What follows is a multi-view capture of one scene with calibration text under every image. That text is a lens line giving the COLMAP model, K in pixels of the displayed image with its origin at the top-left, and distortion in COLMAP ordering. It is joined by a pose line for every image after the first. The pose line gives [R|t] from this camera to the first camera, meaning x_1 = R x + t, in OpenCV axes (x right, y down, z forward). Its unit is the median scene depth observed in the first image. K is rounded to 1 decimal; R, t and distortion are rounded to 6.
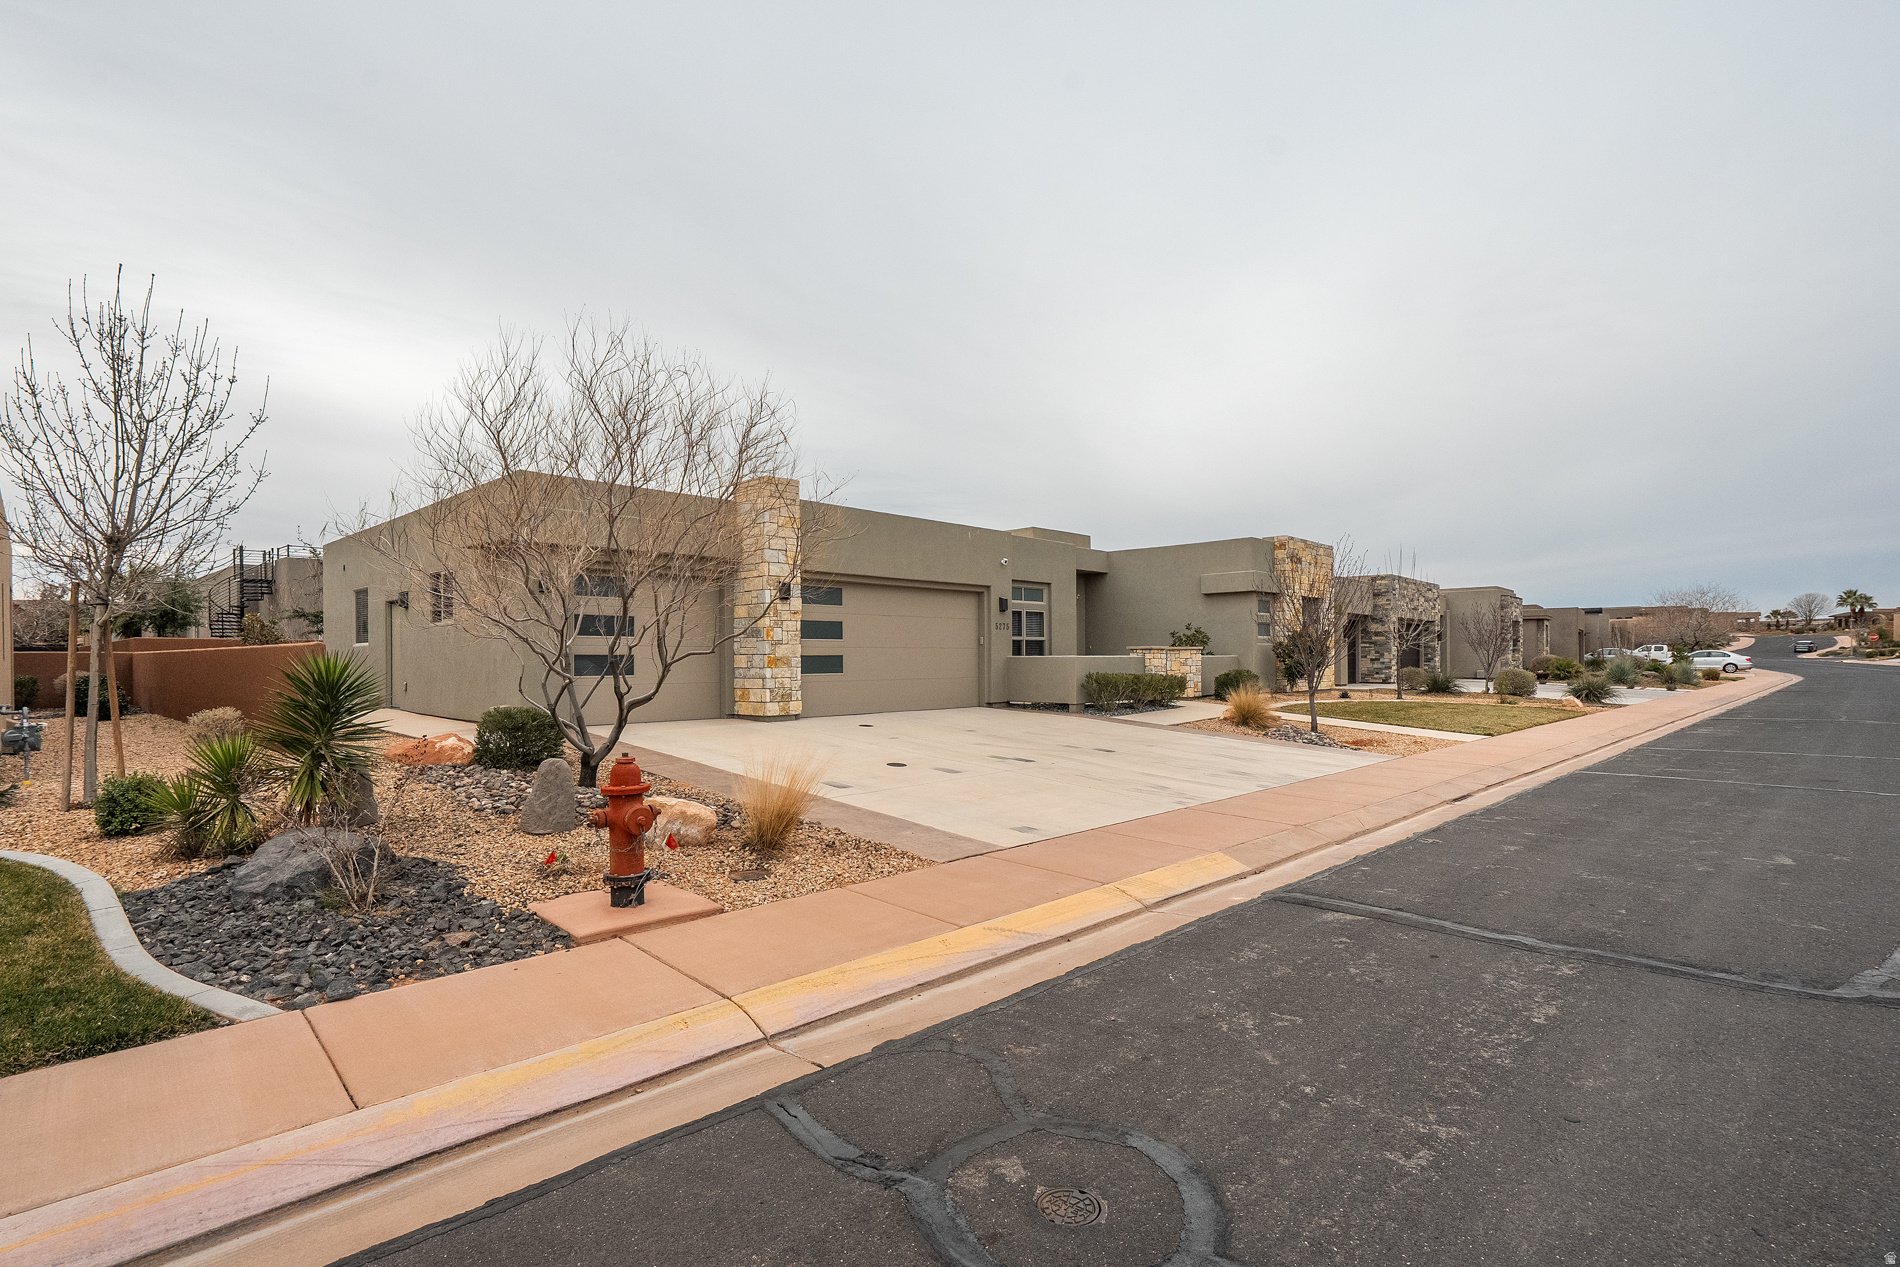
lens RADIAL K [[887.8, 0, 951.8], [0, 887.8, 645.3], [0, 0, 1]] dist [-0.005718, -0.000418]
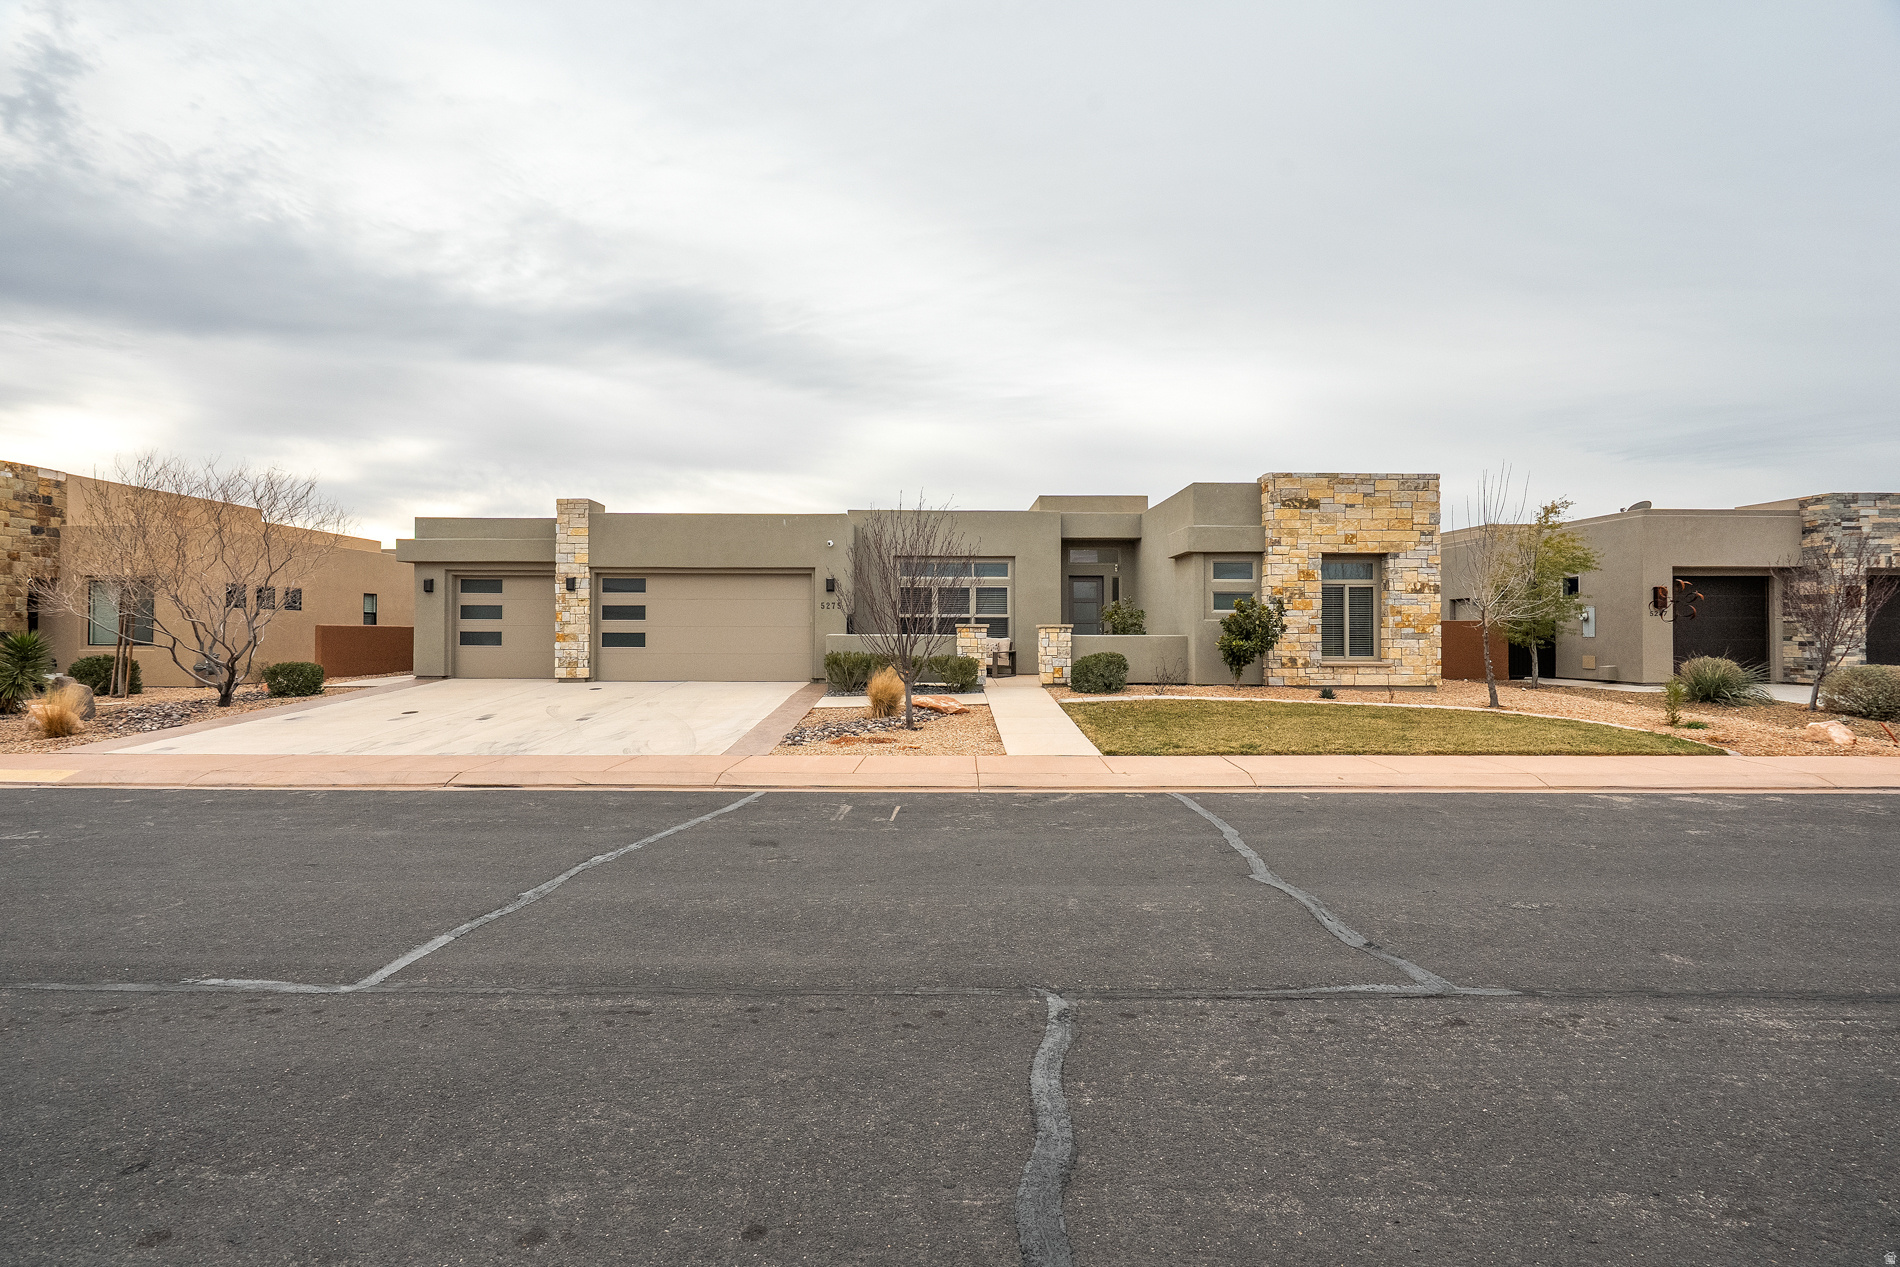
lens RADIAL K [[887.8, 0, 956.0], [0, 887.8, 626.4], [0, 0, 1]] dist [-0.005718, -0.000418]
pose [[0.700286, -0.002620, -0.713858, 1.058708], [0.004728, 0.999988, 0.000967, 0.003338], [0.713847, -0.004052, 0.700290, 0.445563]]
